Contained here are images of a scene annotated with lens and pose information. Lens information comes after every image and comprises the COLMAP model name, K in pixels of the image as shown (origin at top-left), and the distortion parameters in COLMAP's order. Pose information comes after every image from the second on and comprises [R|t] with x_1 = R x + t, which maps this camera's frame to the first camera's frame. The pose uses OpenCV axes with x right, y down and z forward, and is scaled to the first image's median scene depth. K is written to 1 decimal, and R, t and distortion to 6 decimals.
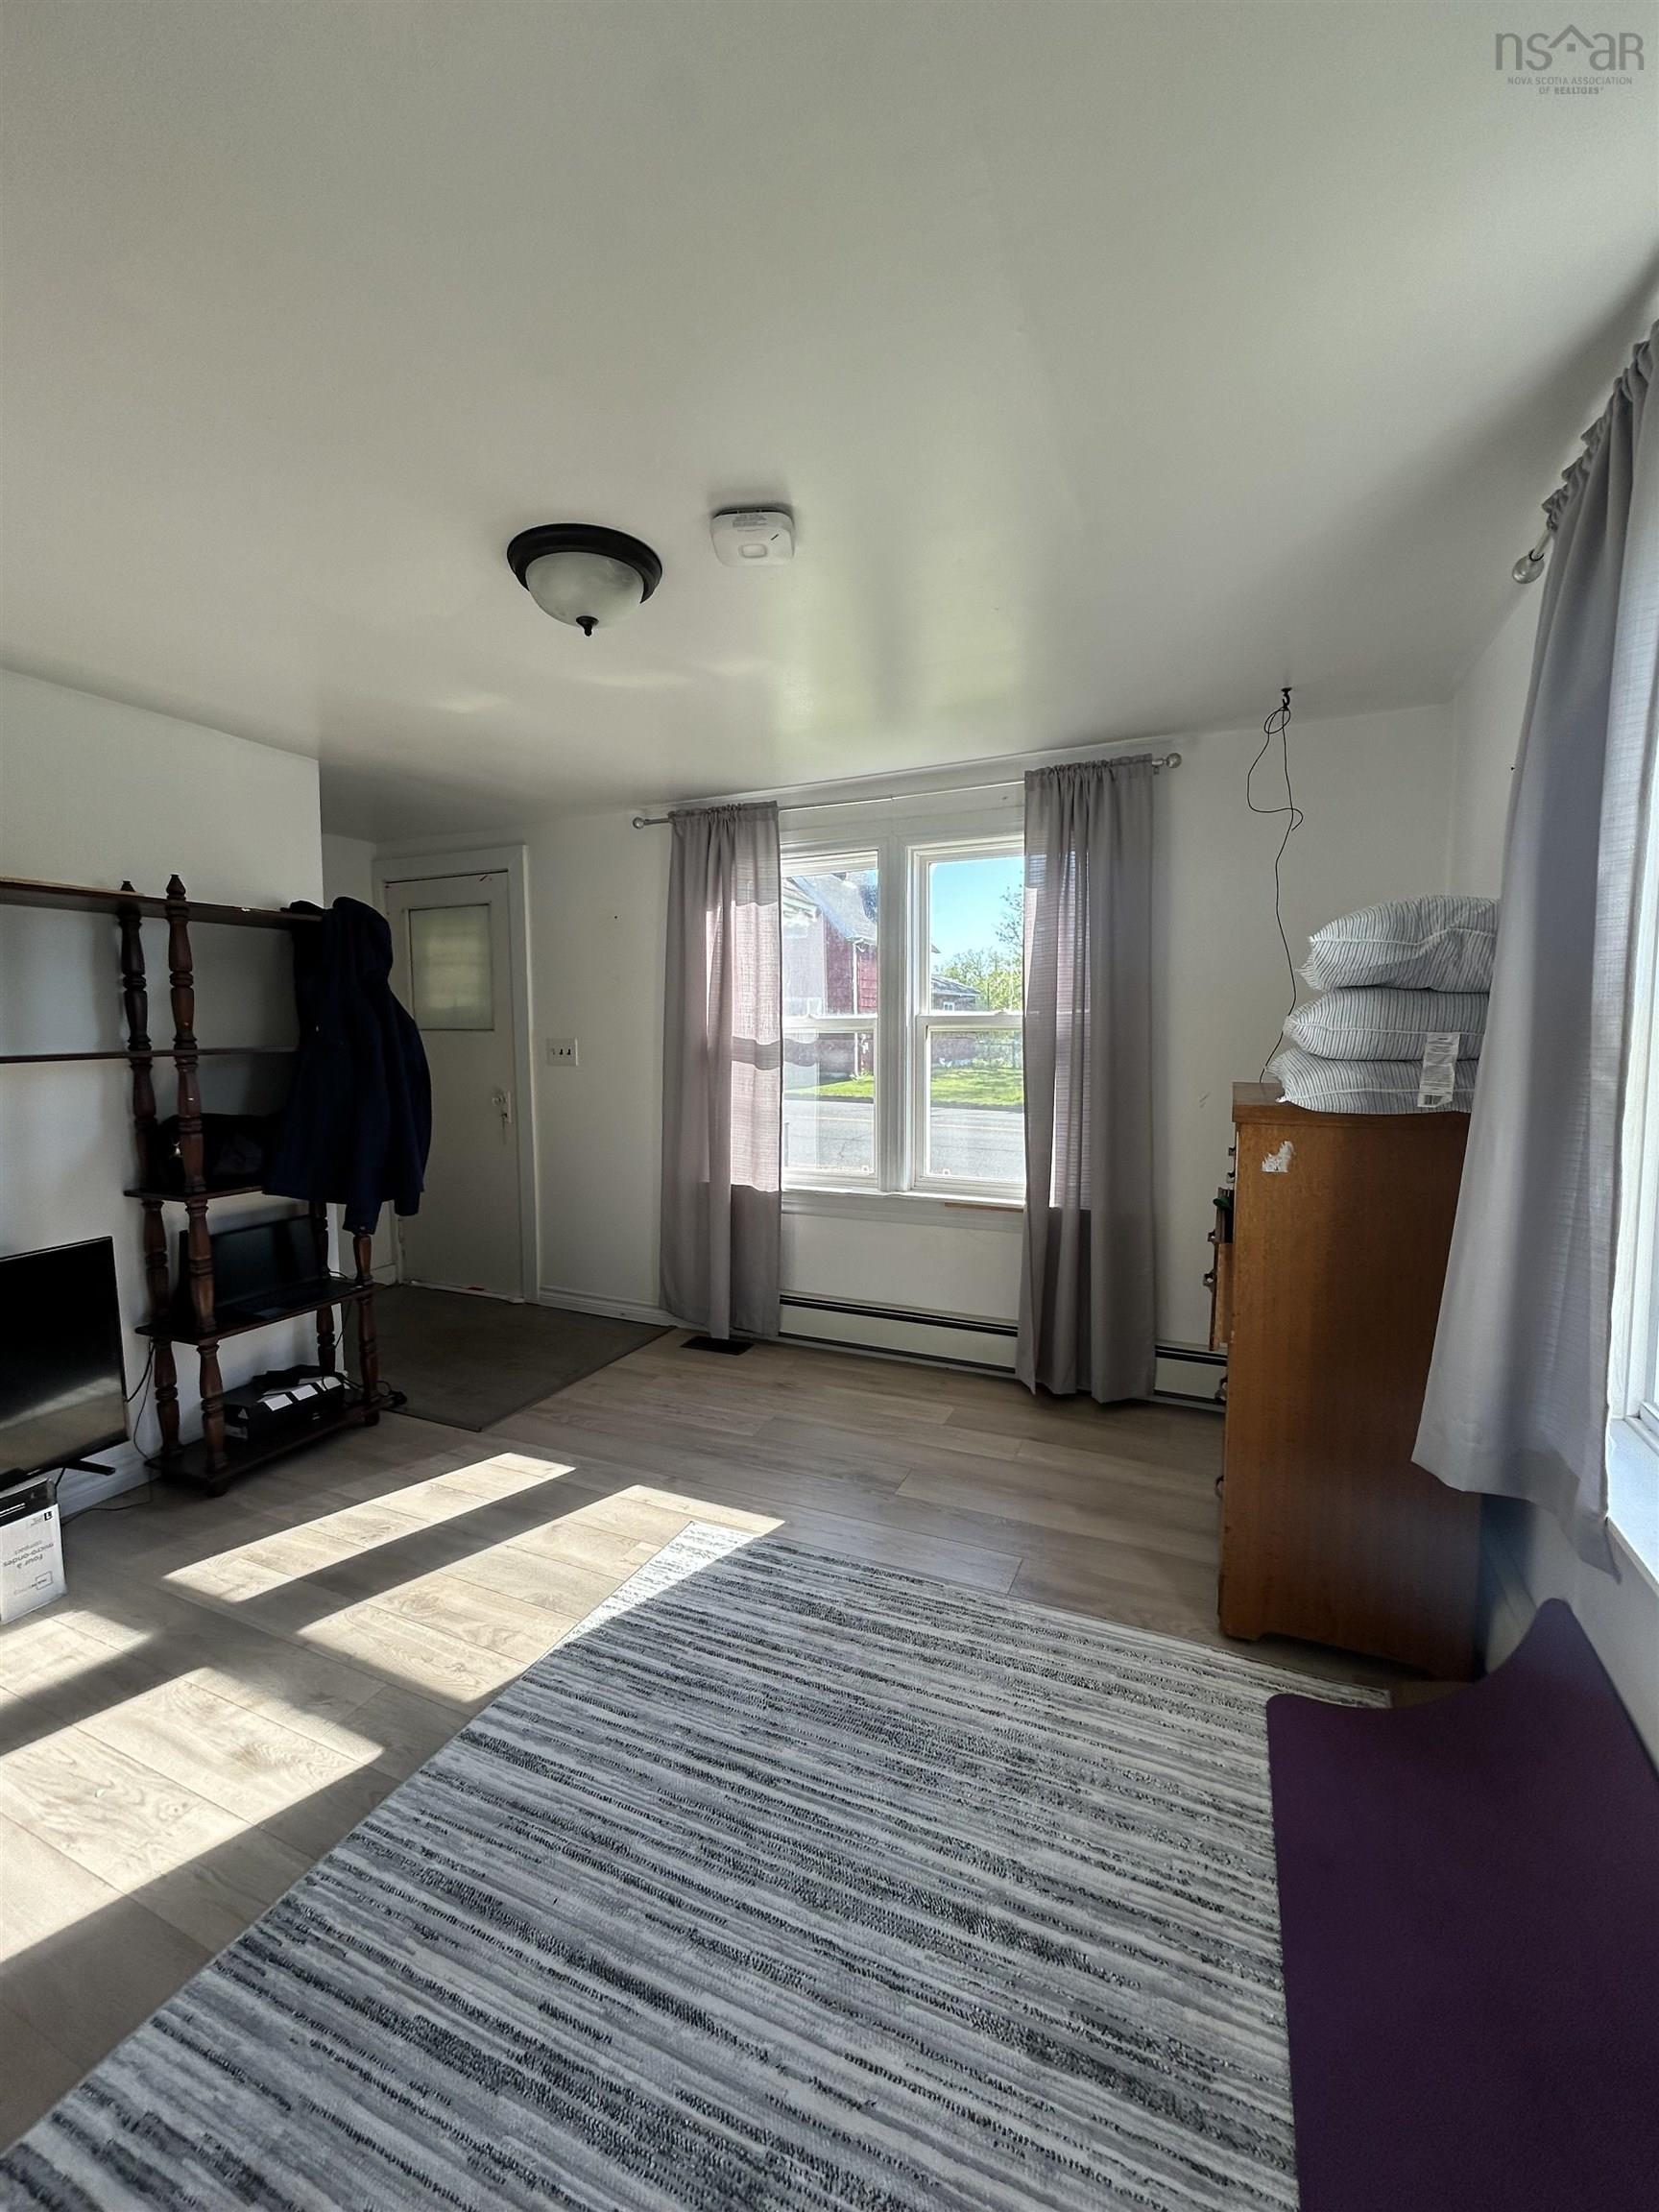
lens RADIAL K [[909.8, 0, 833.6], [0, 909.8, 1107.4], [0, 0, 1]] dist [-0.002092, -0.000097]
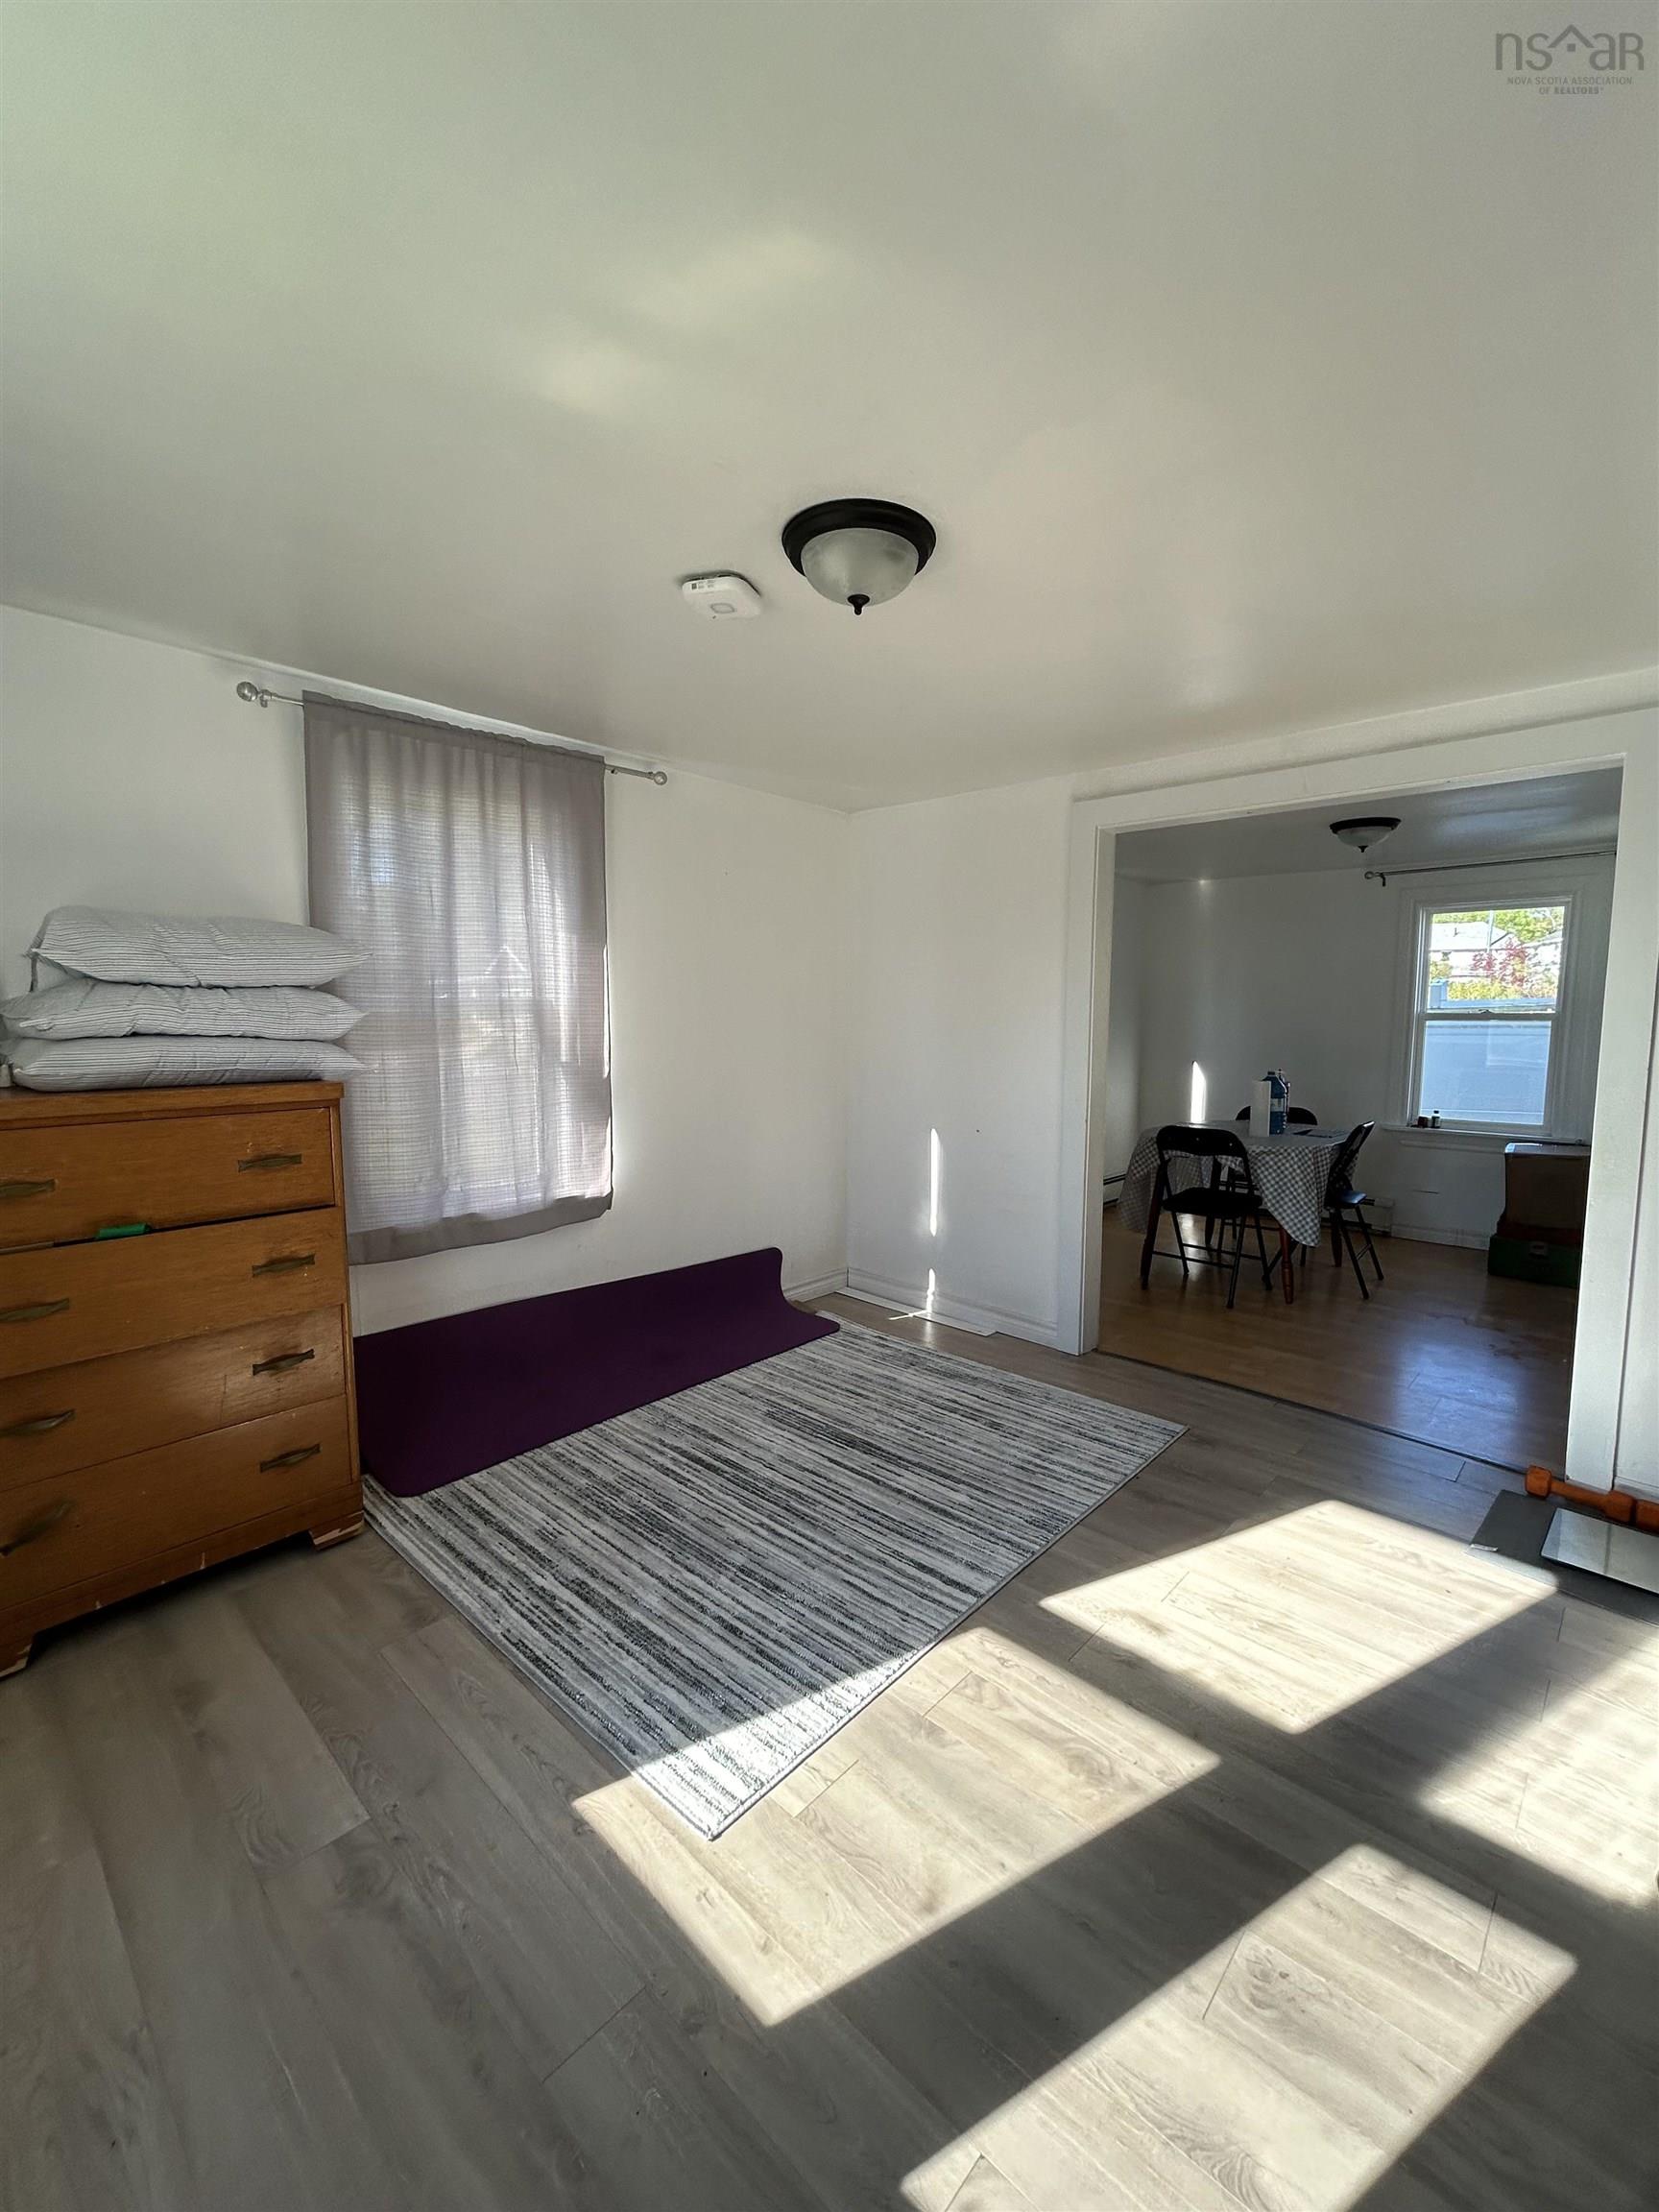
lens RADIAL K [[909.8, 0, 828.5], [0, 909.8, 1106.6], [0, 0, 1]] dist [-0.002092, -0.000097]
pose [[-0.947152, -0.030469, 0.319334, -0.501188], [0.029110, 0.983208, 0.180153, -0.157518], [-0.319461, 0.179928, -0.930361, 1.778404]]
